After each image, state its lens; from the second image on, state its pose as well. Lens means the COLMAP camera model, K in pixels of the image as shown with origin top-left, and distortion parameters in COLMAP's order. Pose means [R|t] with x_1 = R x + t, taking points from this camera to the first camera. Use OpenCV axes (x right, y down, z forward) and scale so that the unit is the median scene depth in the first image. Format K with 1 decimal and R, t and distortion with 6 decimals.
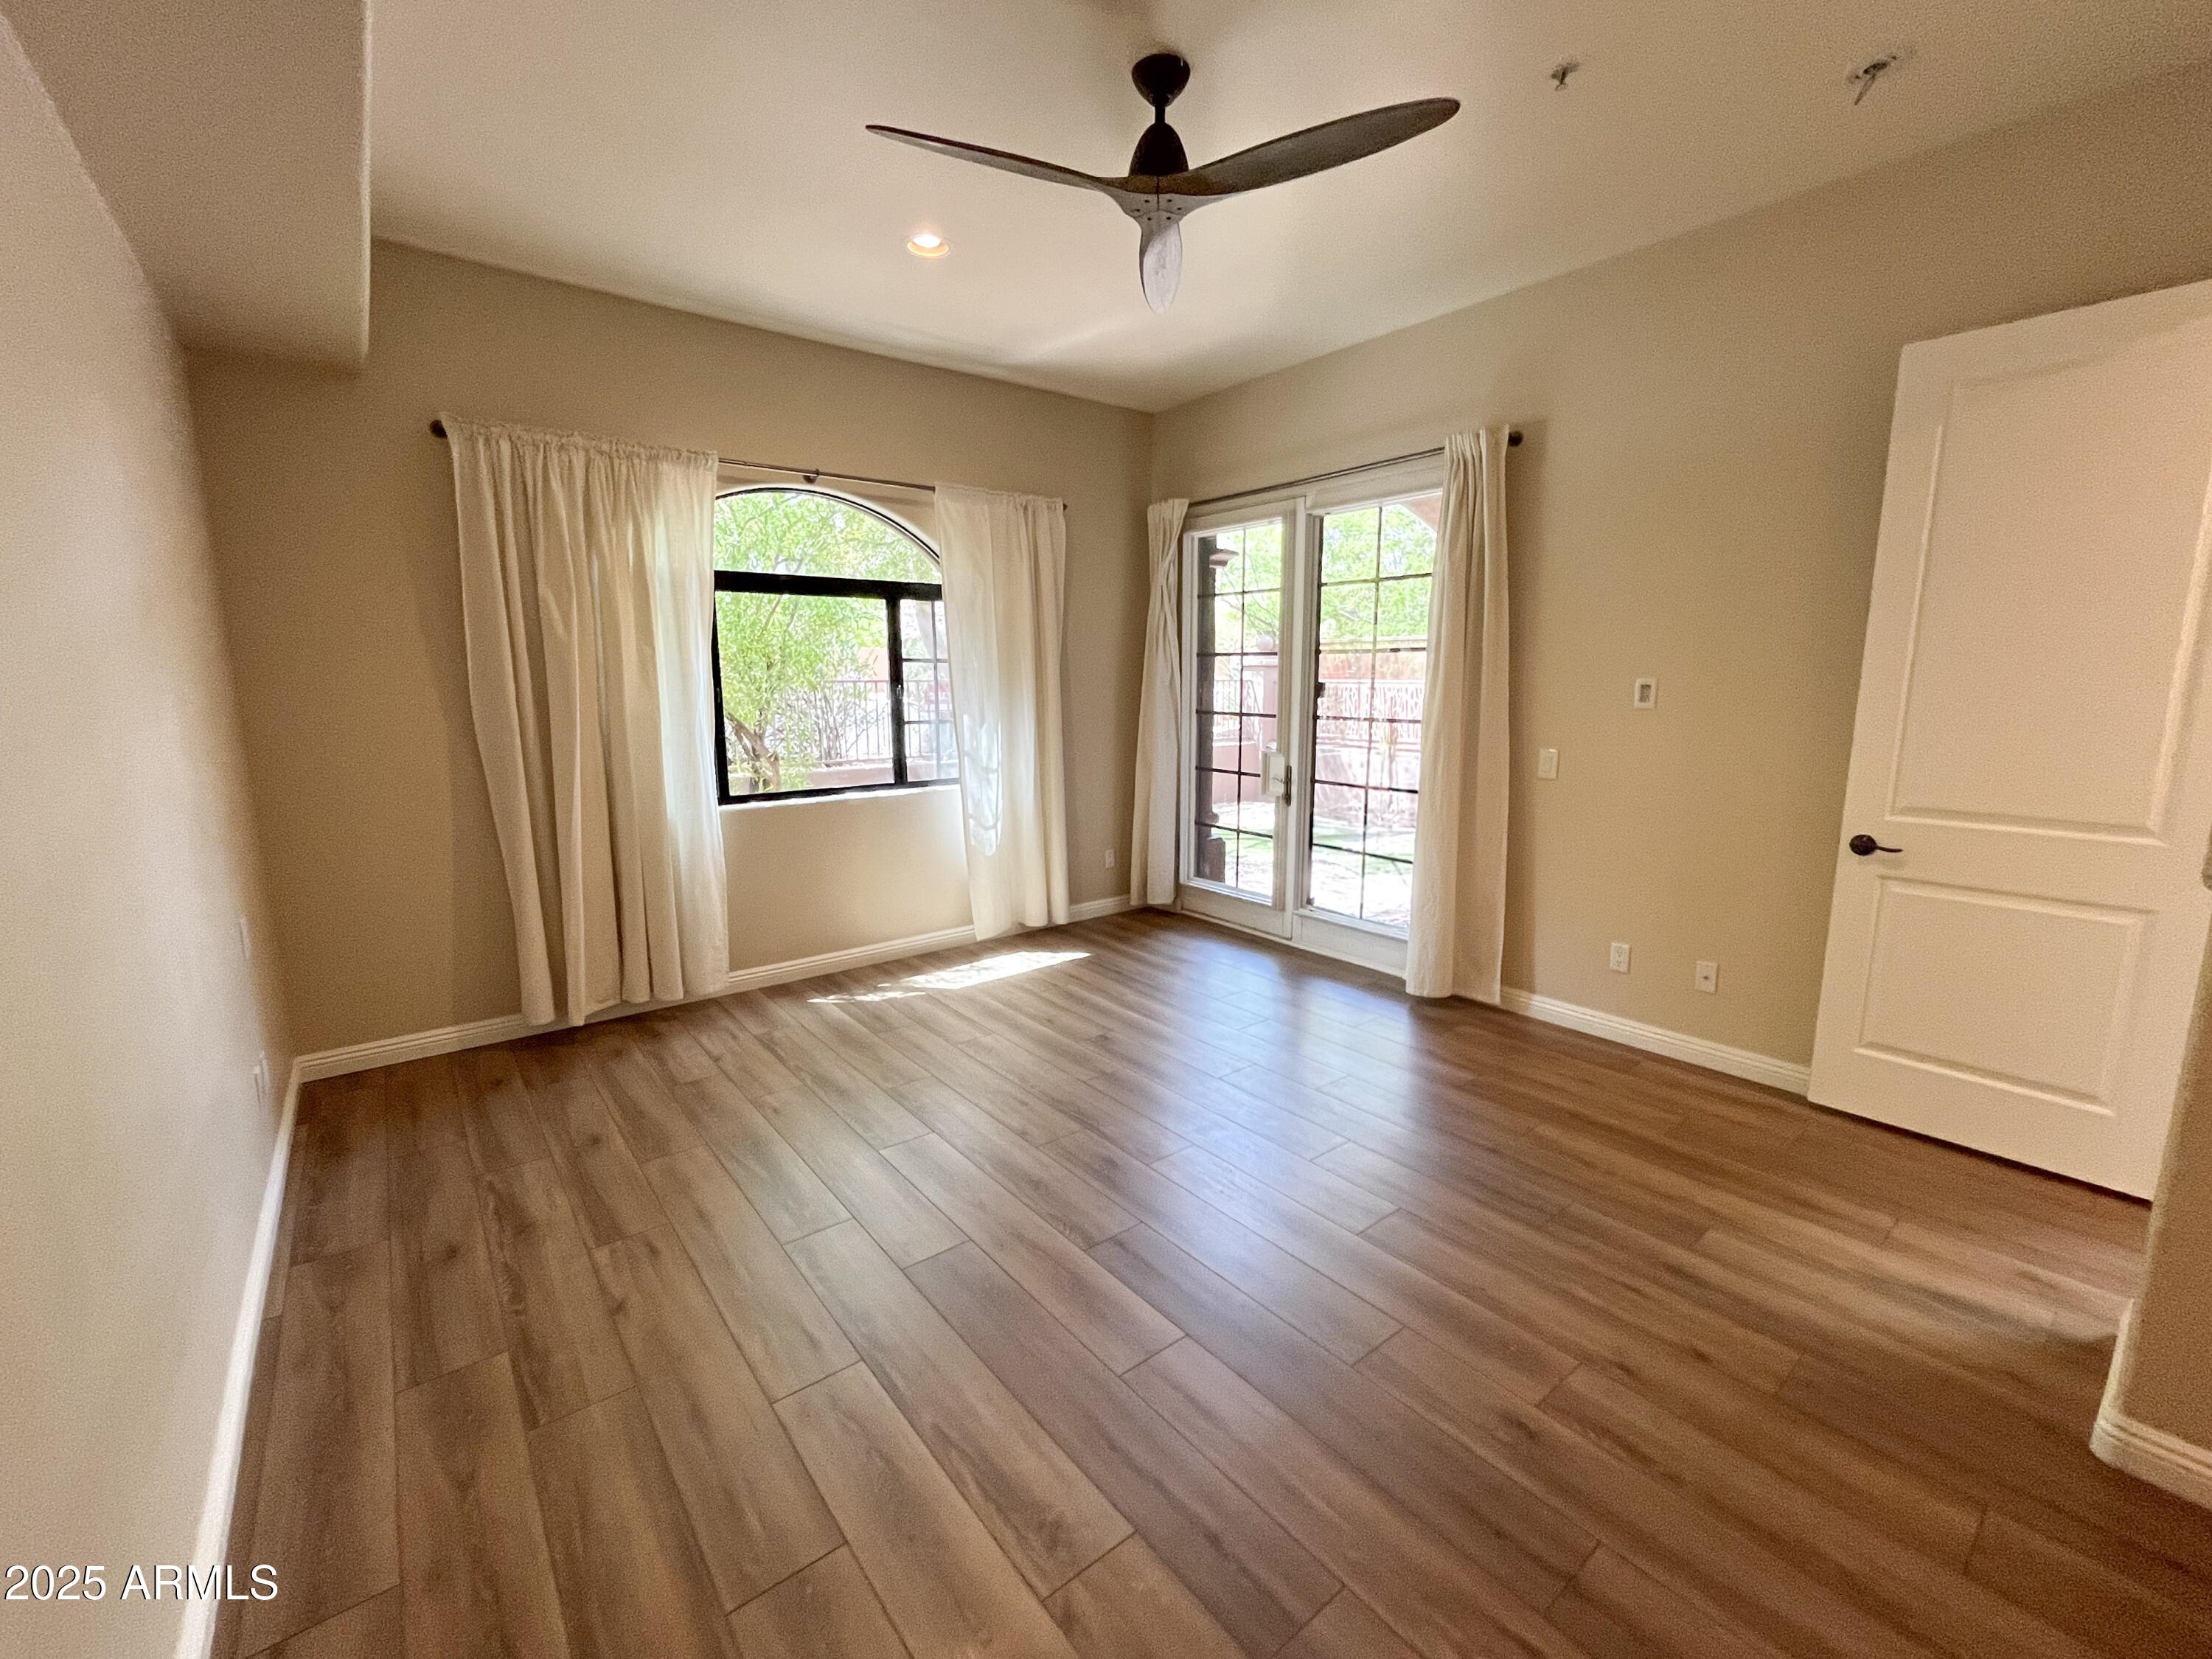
lens RADIAL K [[904.1, 0, 1094.1], [0, 904.1, 816.8], [0, 0, 1]] dist [-0.005112, 0.001528]
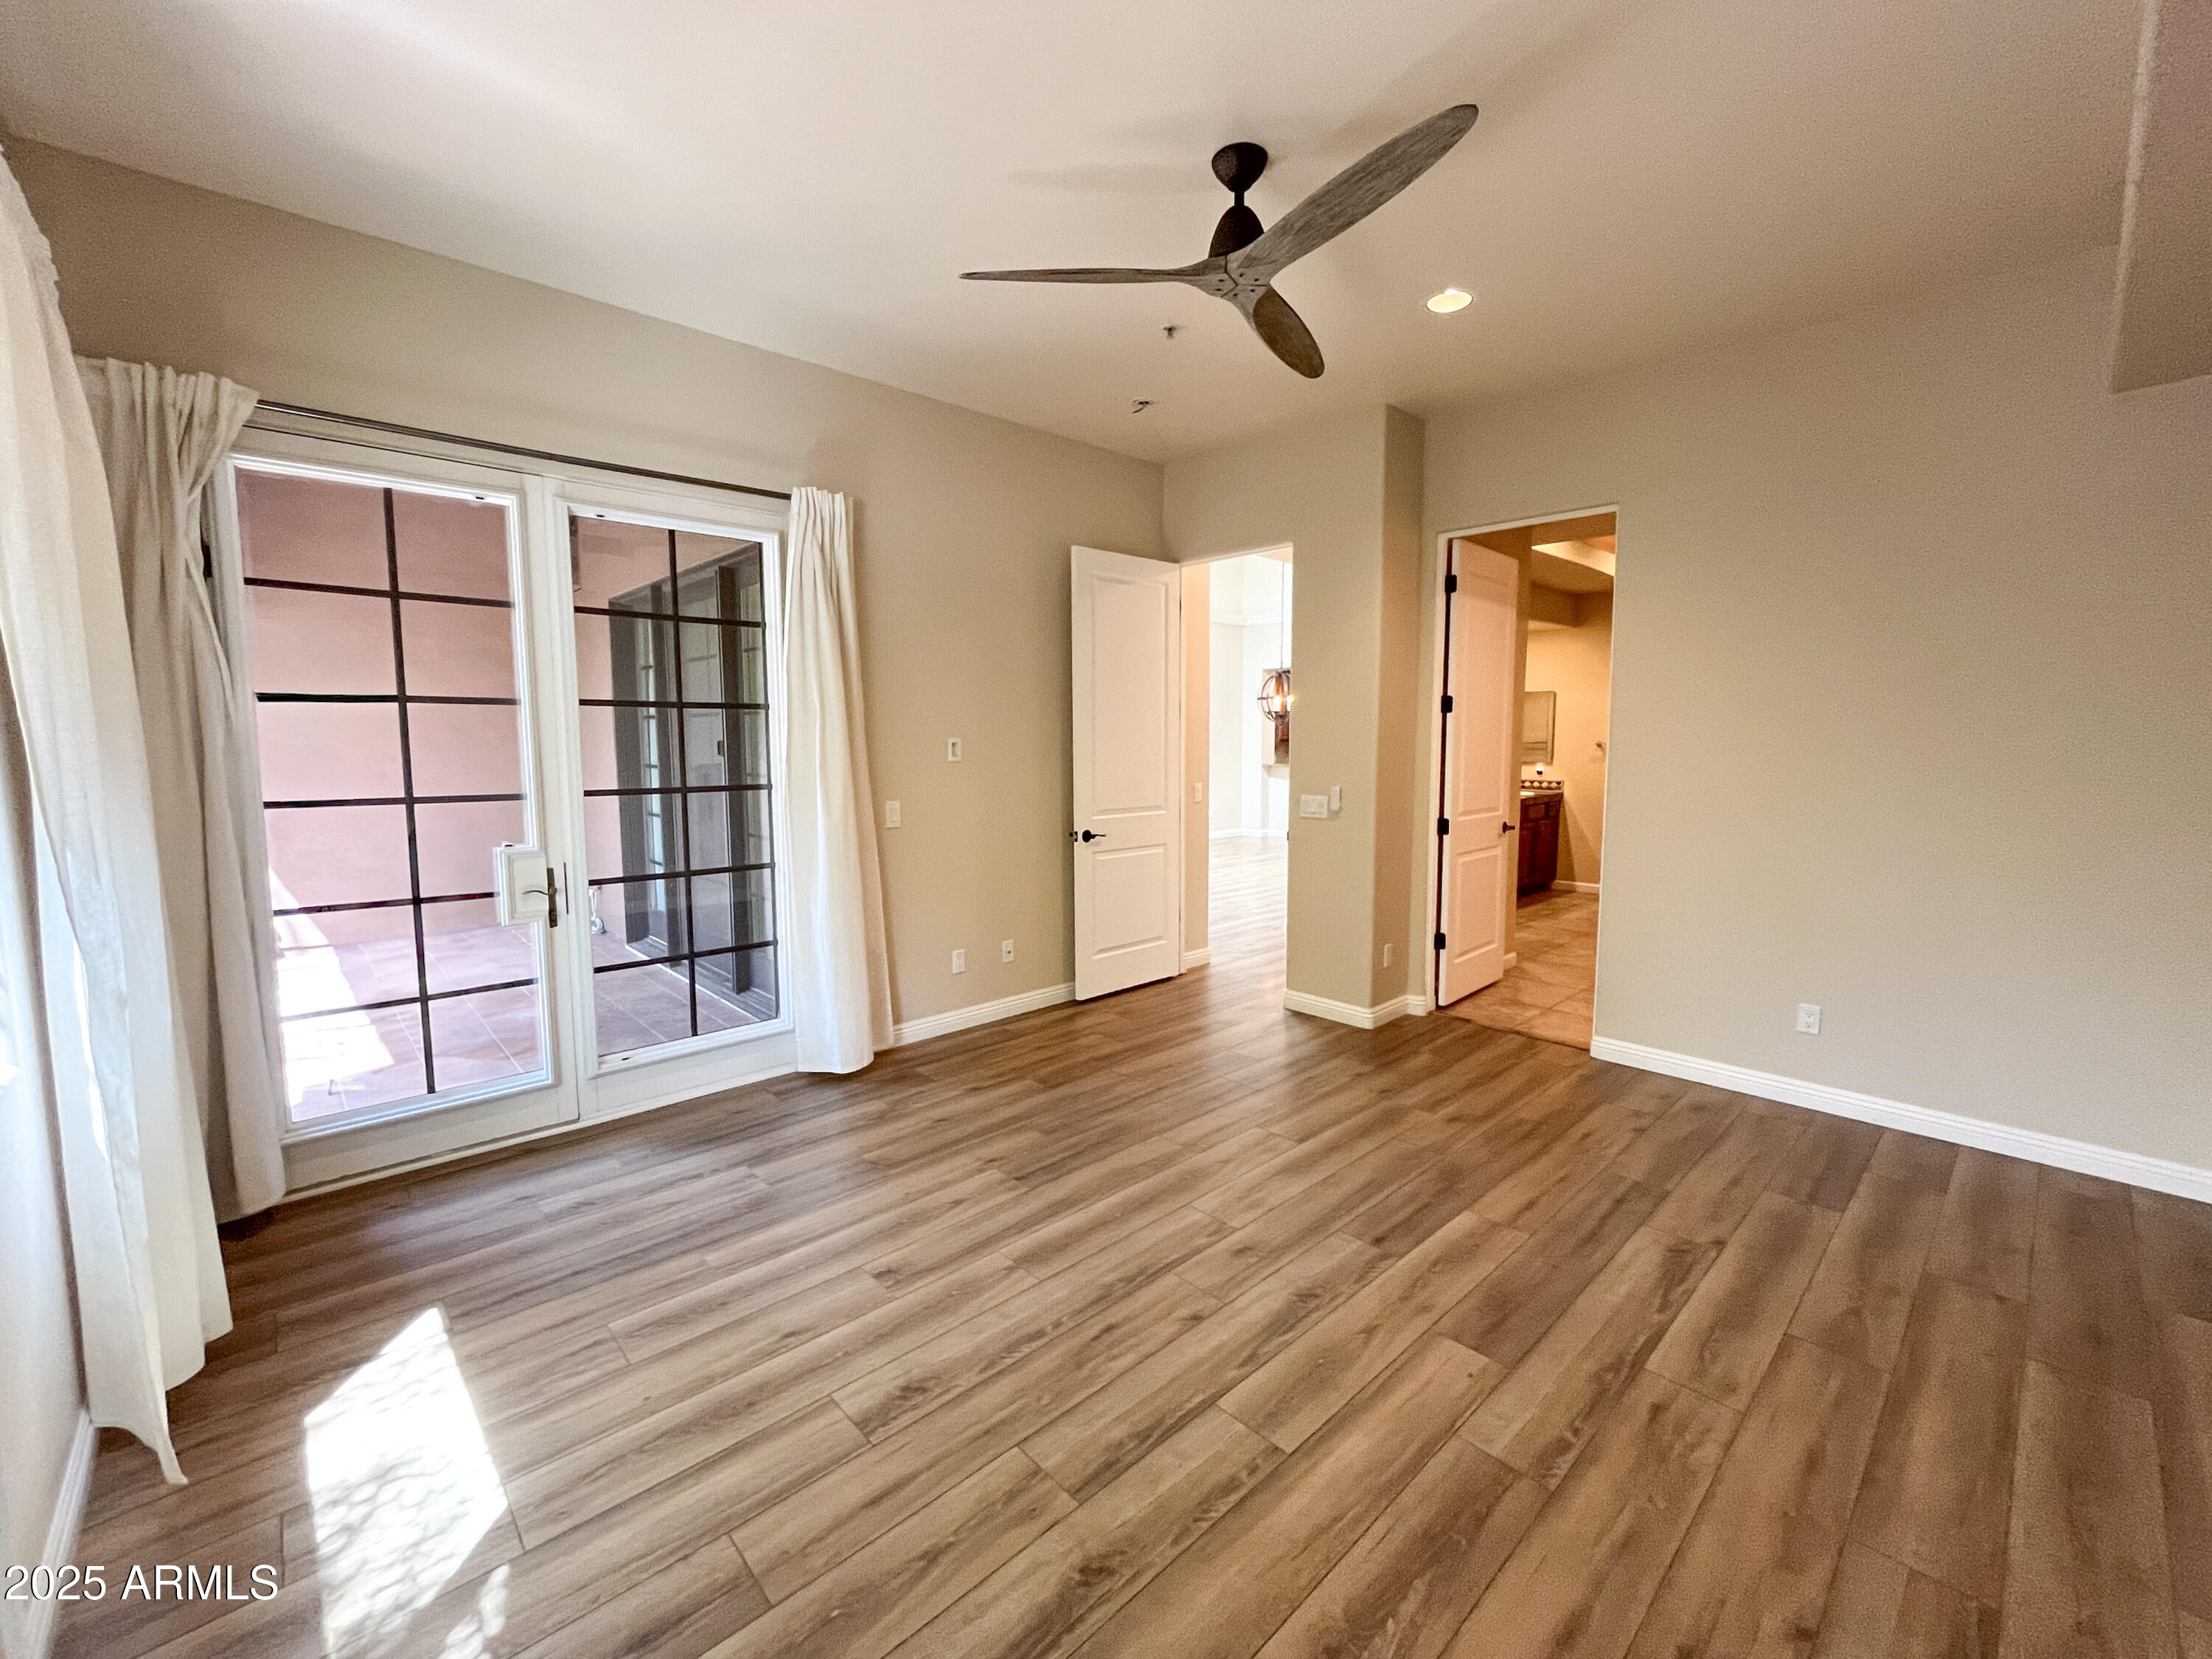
lens RADIAL K [[904.1, 0, 1099.5], [0, 904.1, 823.4], [0, 0, 1]] dist [-0.005112, 0.001528]
pose [[-0.073699, -0.092885, 0.992946, -0.571229], [0.156876, 0.982178, 0.103521, -0.113513], [-0.984865, 0.163398, -0.057814, 0.752141]]
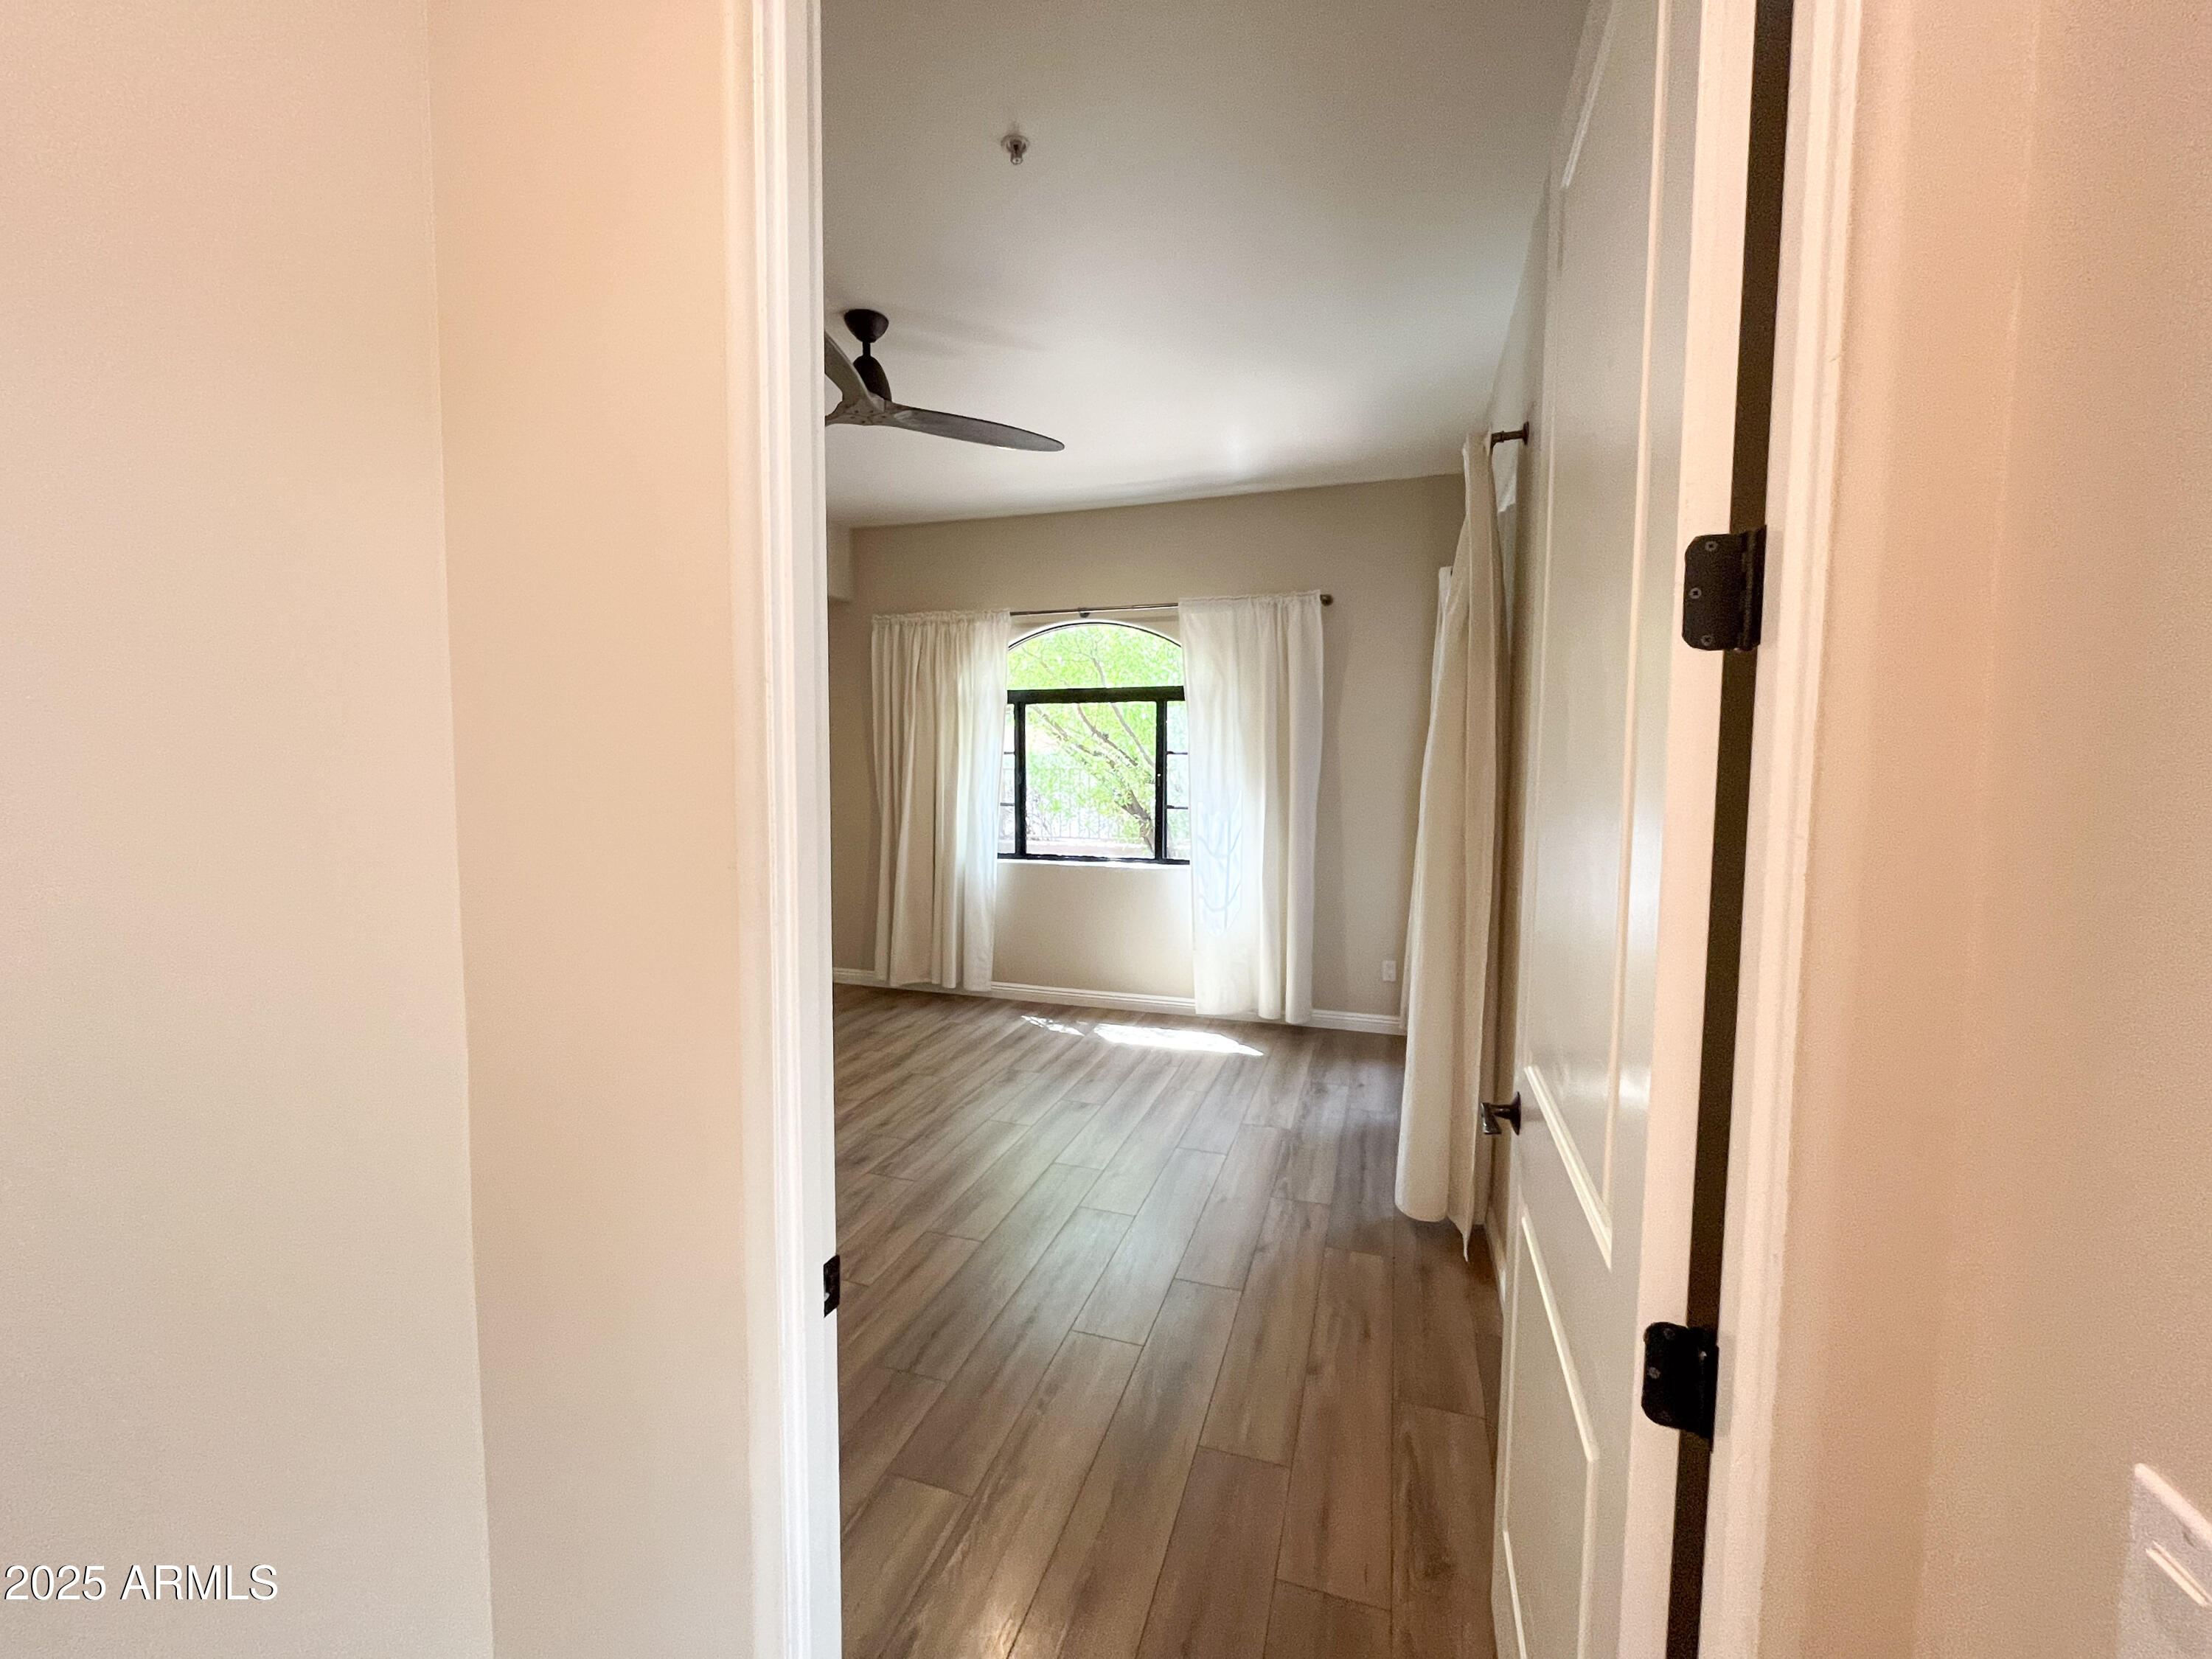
lens RADIAL K [[904.1, 0, 1113.8], [0, 904.1, 823.1], [0, 0, 1]] dist [-0.005112, 0.001528]
pose [[0.562729, 0.065664, -0.824029, 0.809207], [-0.132992, 0.991046, -0.011846, -0.071644], [0.815873, 0.116255, 0.566424, 0.348960]]
